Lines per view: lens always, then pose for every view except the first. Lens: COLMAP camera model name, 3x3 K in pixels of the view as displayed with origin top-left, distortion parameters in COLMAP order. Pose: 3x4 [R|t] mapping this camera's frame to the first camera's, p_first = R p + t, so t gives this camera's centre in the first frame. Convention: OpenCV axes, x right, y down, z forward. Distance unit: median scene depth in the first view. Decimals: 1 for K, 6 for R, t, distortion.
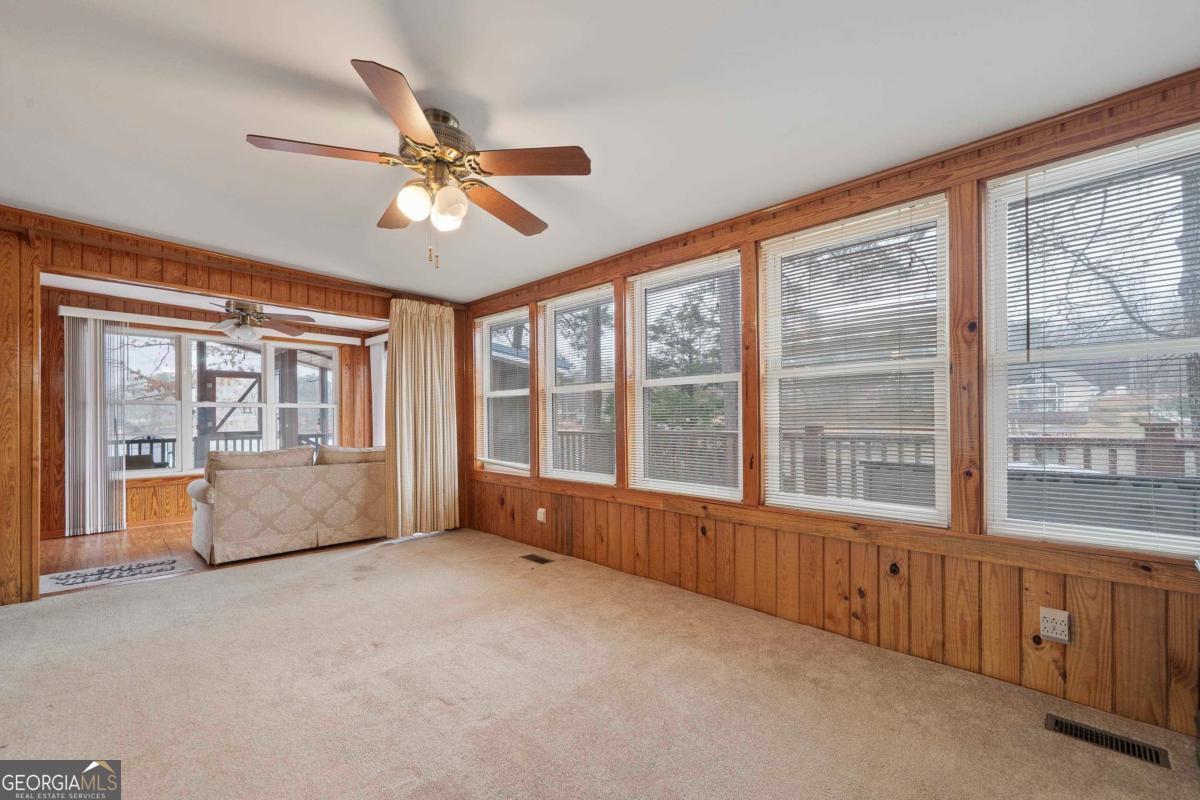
lens RADIAL K [[494.2, 0, 605.4], [0, 494.2, 415.4], [0, 0, 1]] dist [0.000024, -0.000171]
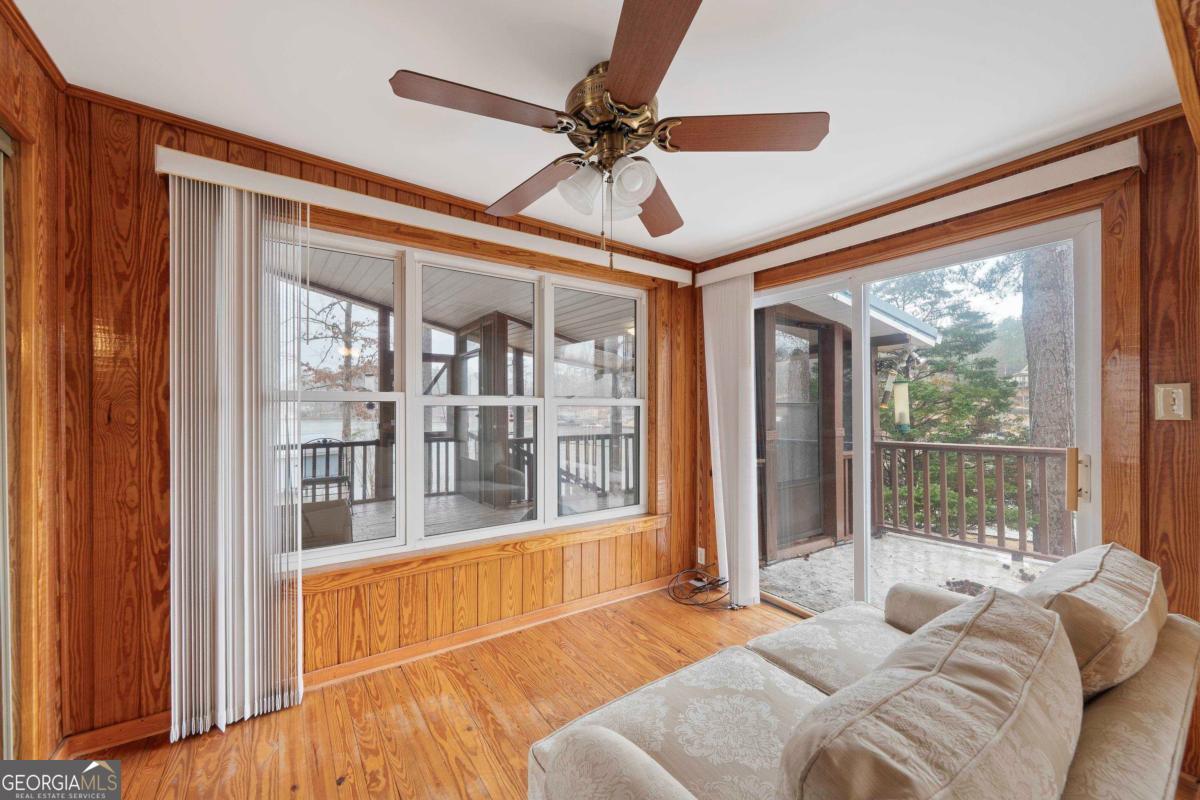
lens RADIAL K [[459.6, 0, 598.0], [0, 459.6, 406.5], [0, 0, 1]] dist [-0.002413, 0.000397]
pose [[0.982136, 0.006172, -0.188069, -0.480774], [-0.005510, 0.999977, 0.004044, -0.015629], [0.188090, -0.002935, 0.982147, 0.490135]]
